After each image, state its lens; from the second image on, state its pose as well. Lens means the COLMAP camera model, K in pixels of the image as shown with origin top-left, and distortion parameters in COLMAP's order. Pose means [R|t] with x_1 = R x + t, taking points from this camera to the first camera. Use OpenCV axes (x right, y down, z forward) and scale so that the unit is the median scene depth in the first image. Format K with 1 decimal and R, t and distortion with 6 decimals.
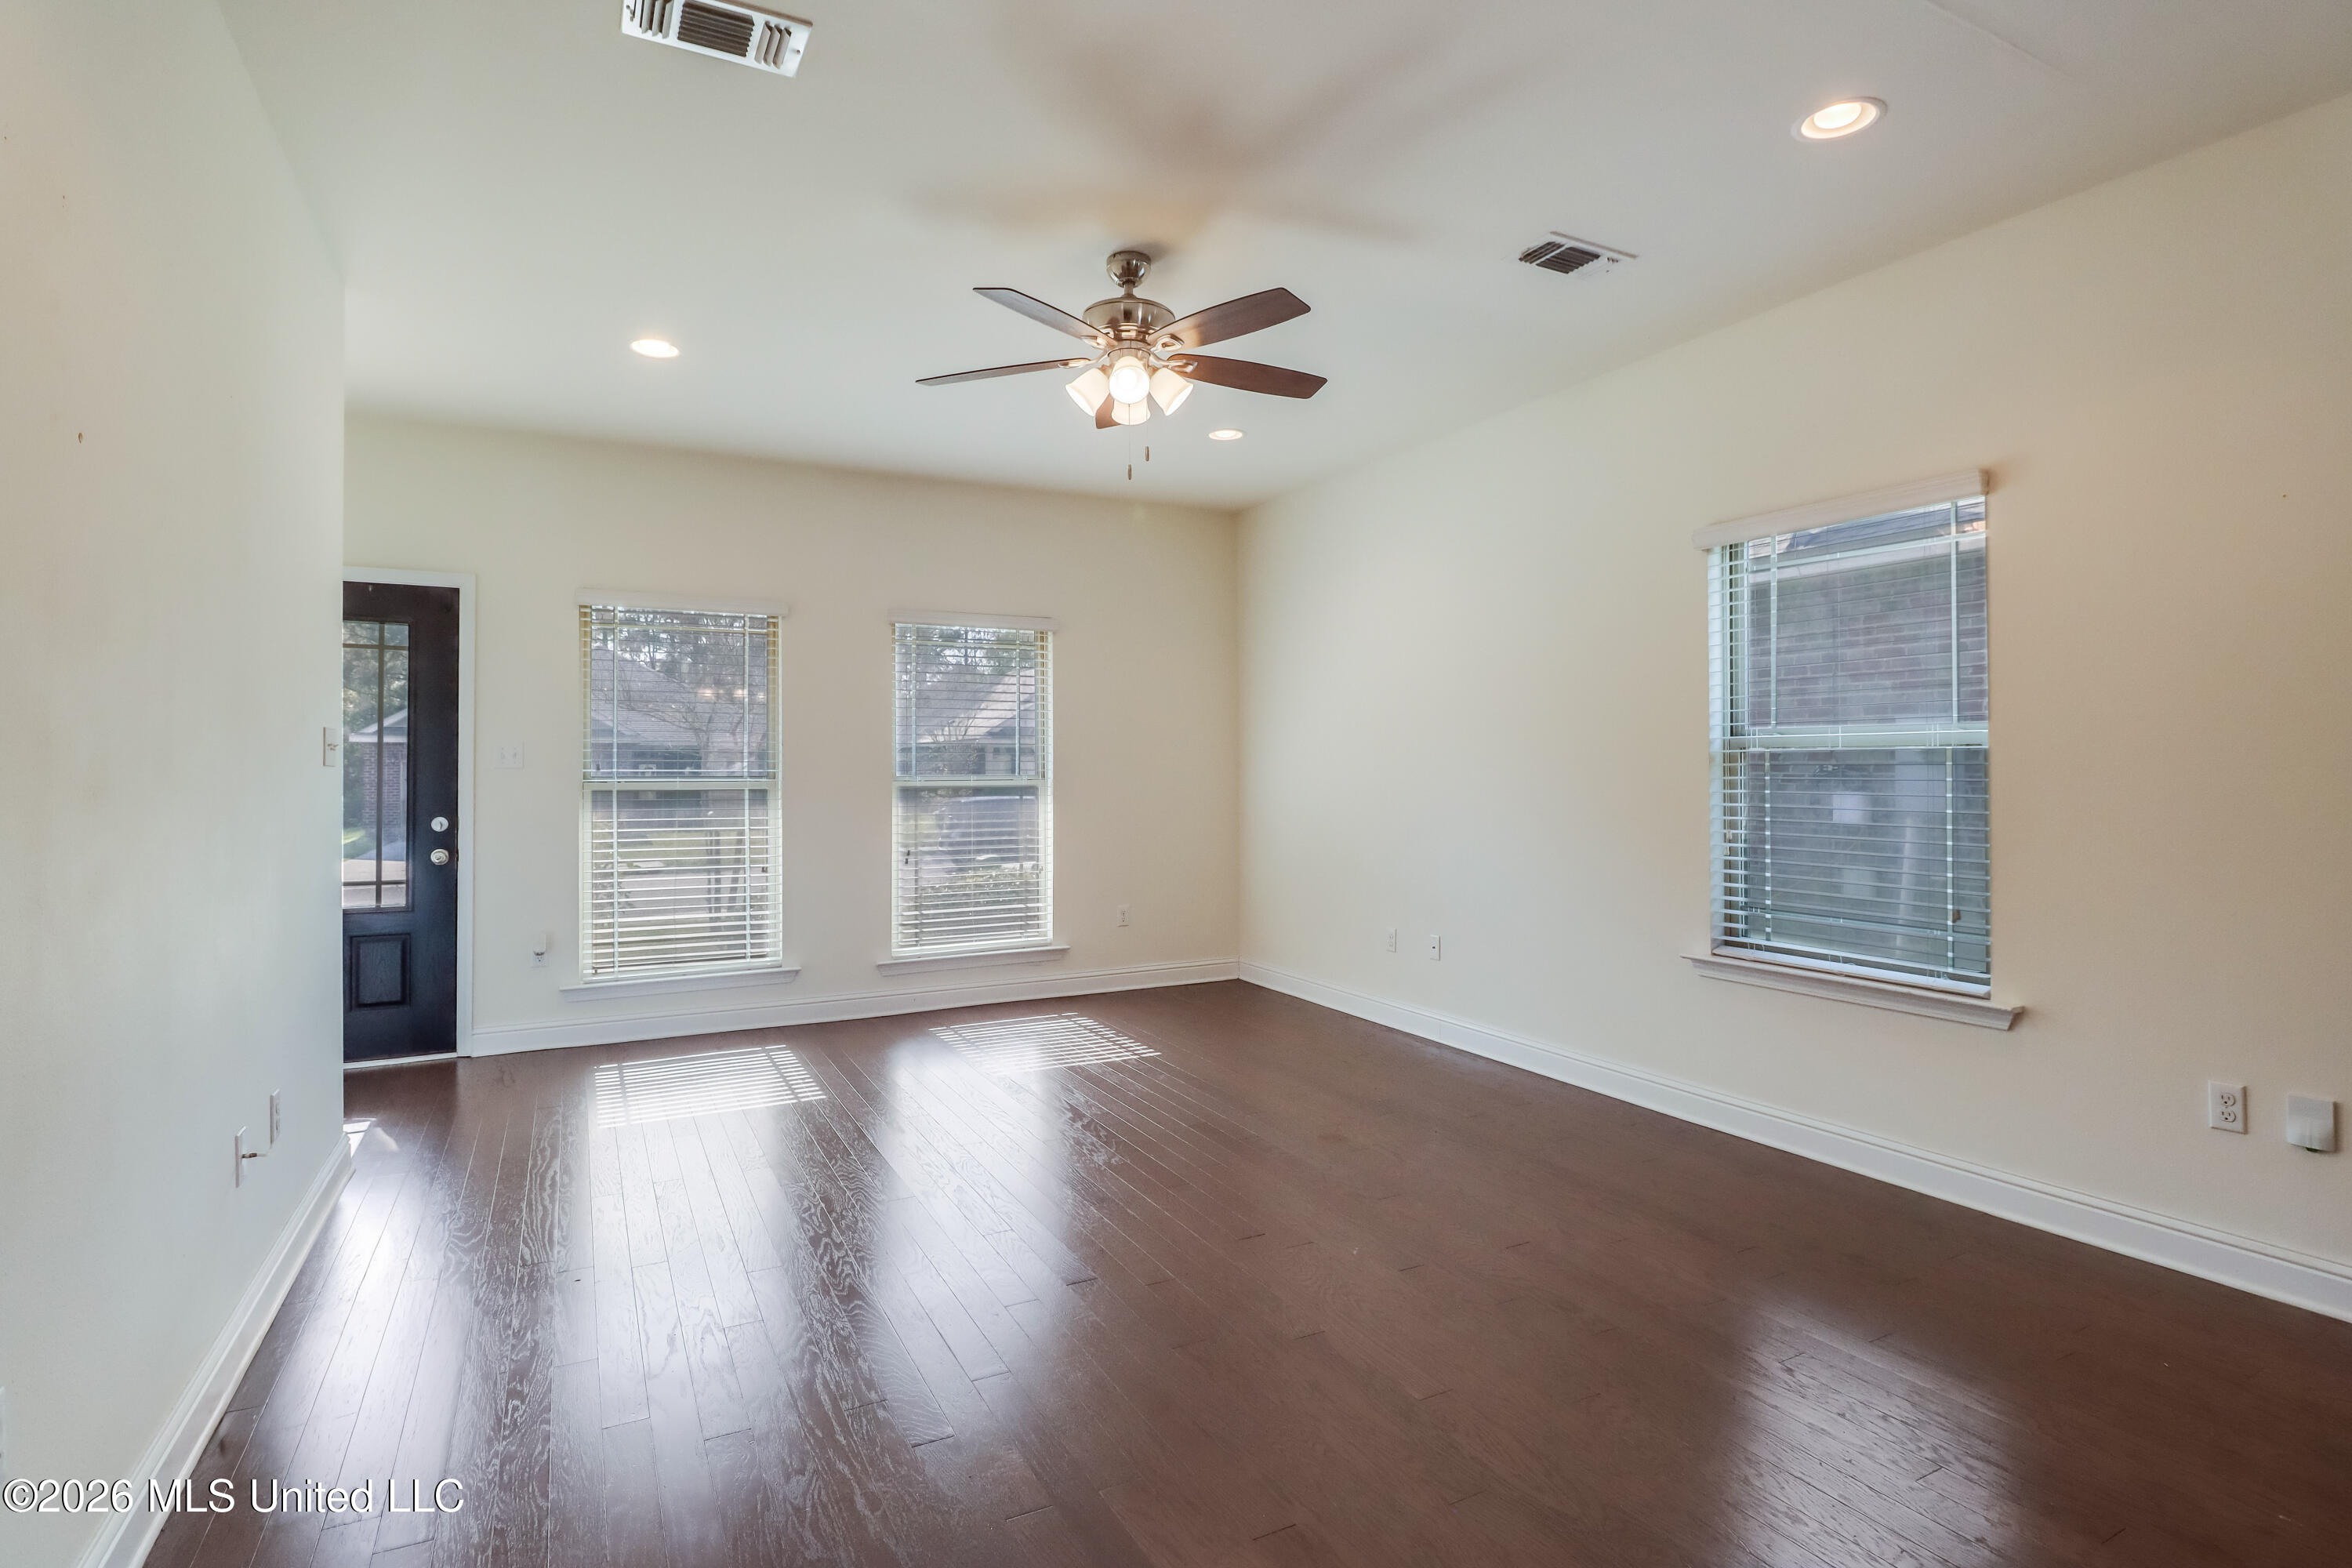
lens RADIAL K [[1165.4, 0, 1174.7], [0, 1165.4, 747.1], [0, 0, 1]] dist [0.014225, -0.000015]
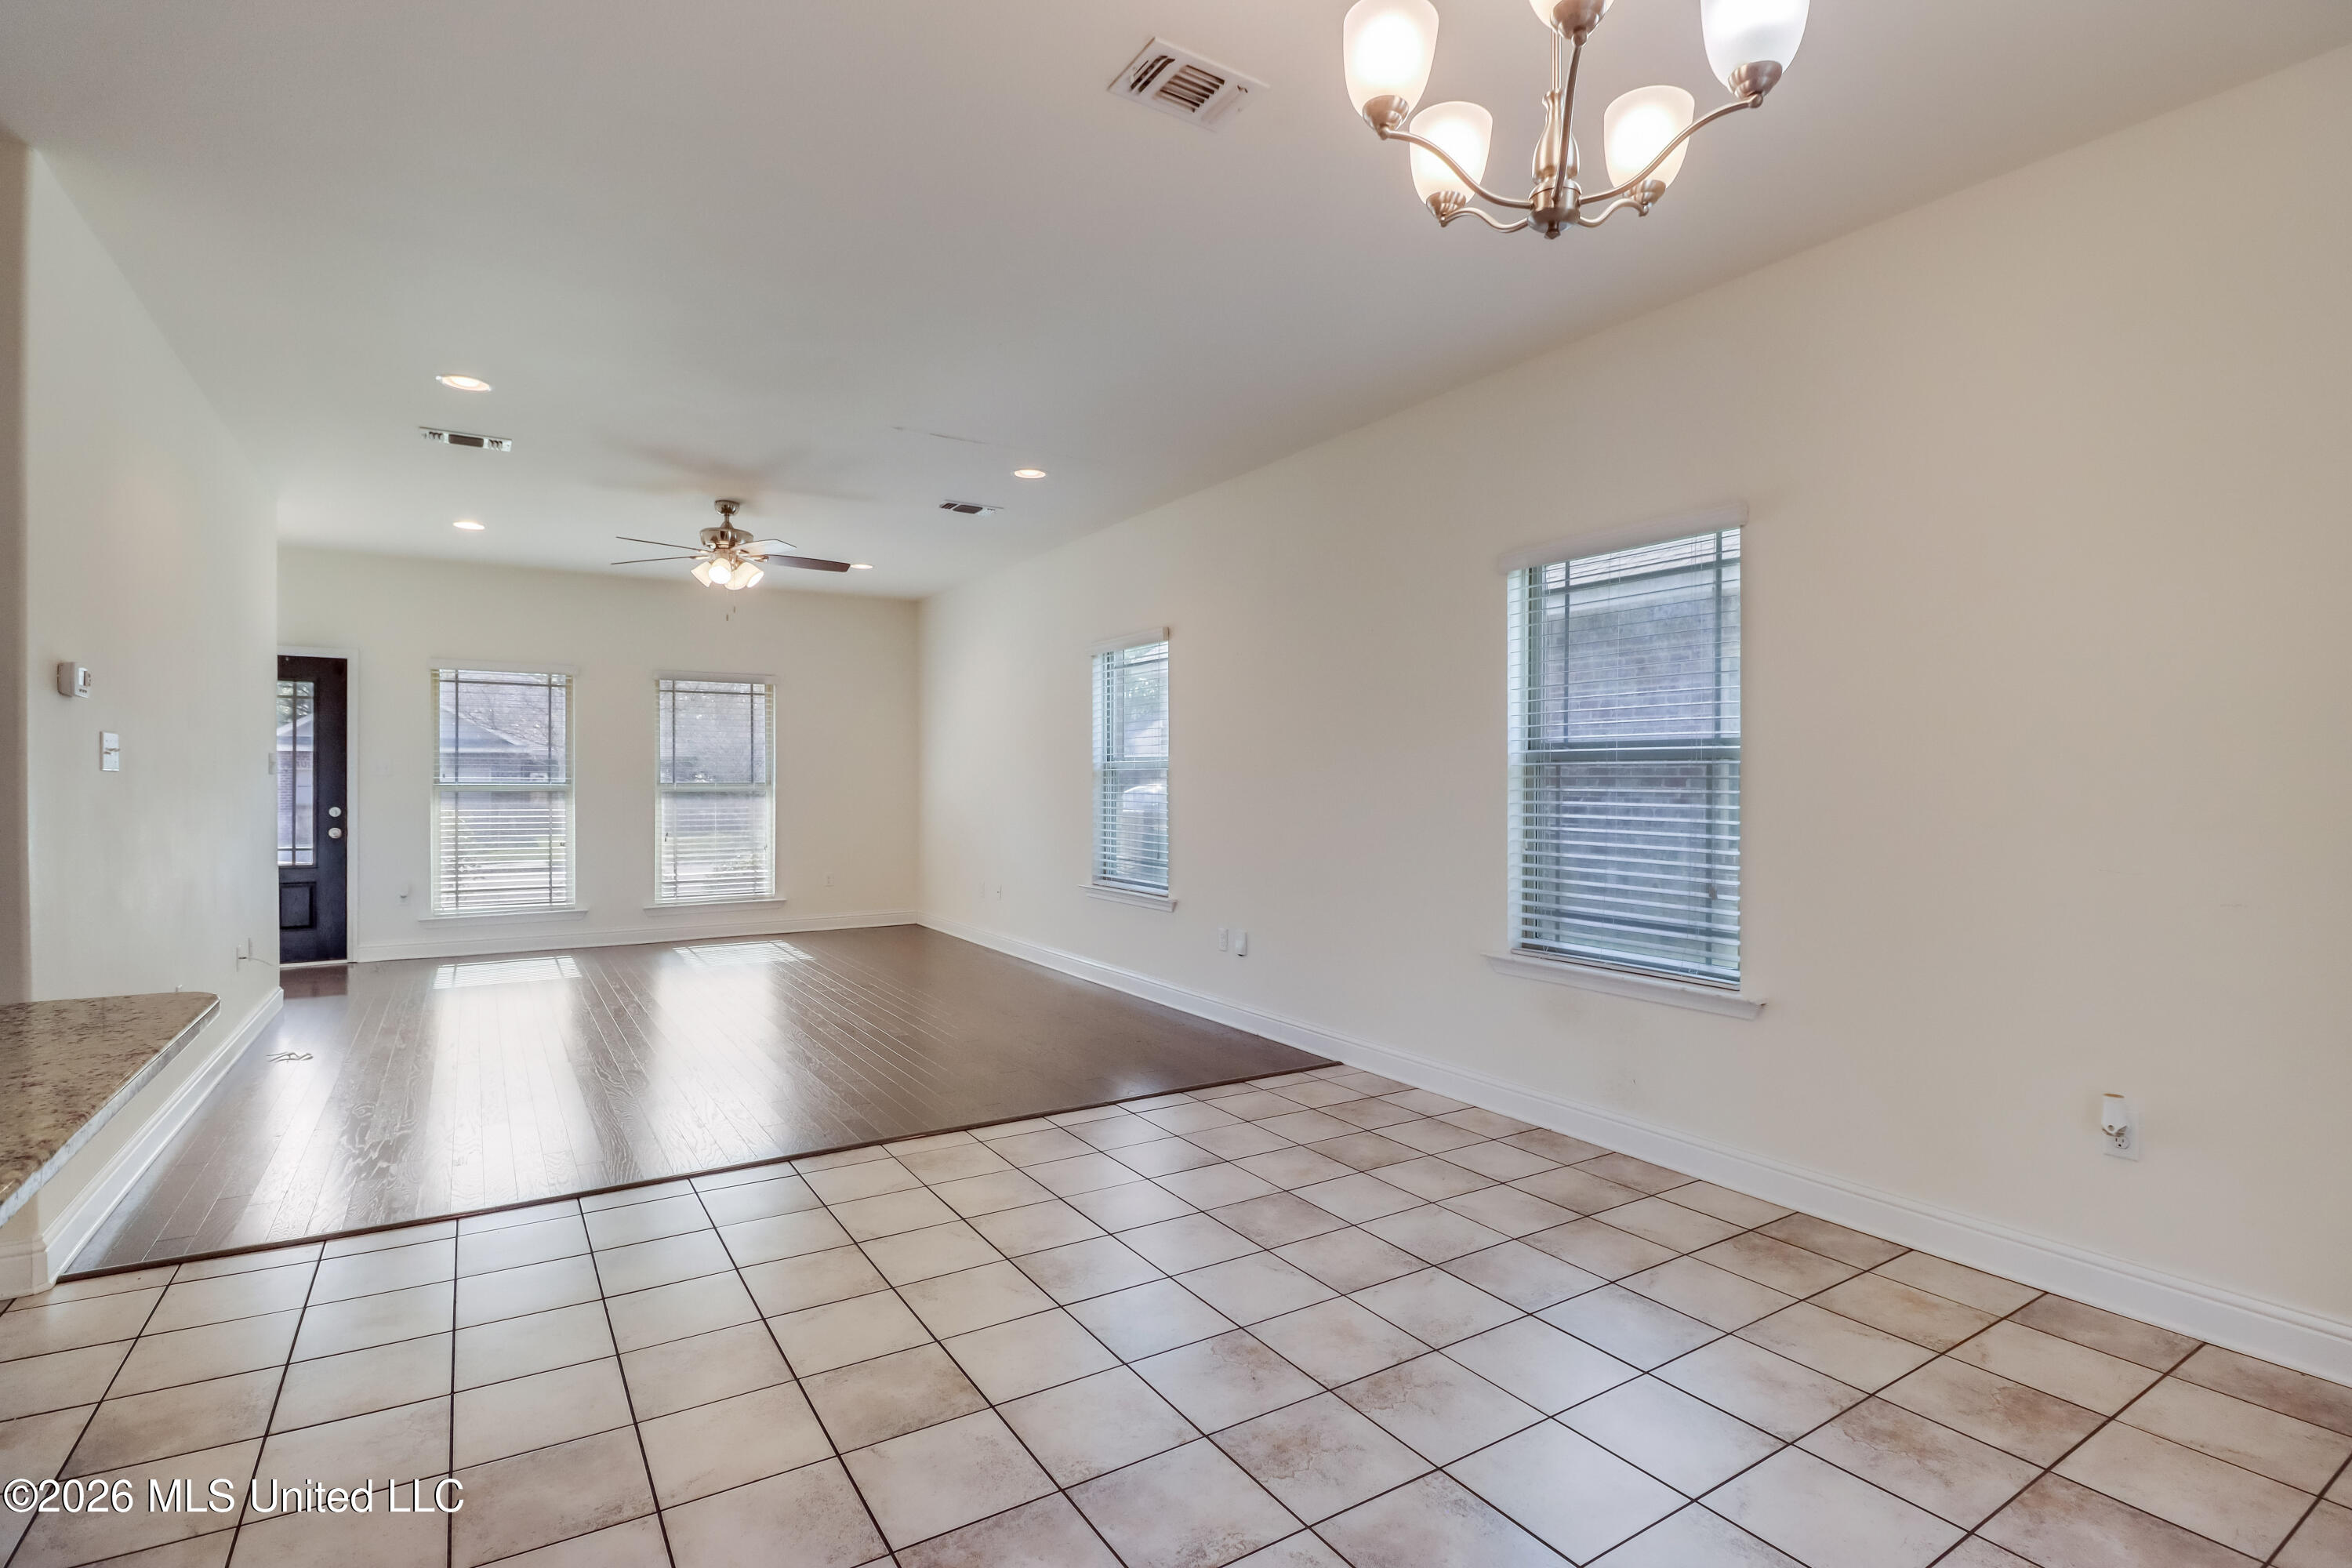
lens RADIAL K [[1137.1, 0, 1179.8], [0, 1137.1, 768.1], [0, 0, 1]] dist [0.008760, -0.000762]
pose [[0.997229, 0.004239, 0.074270, 0.385576], [-0.005032, 0.999932, 0.010490, -0.014904], [-0.074220, -0.010834, 0.997183, -0.606158]]
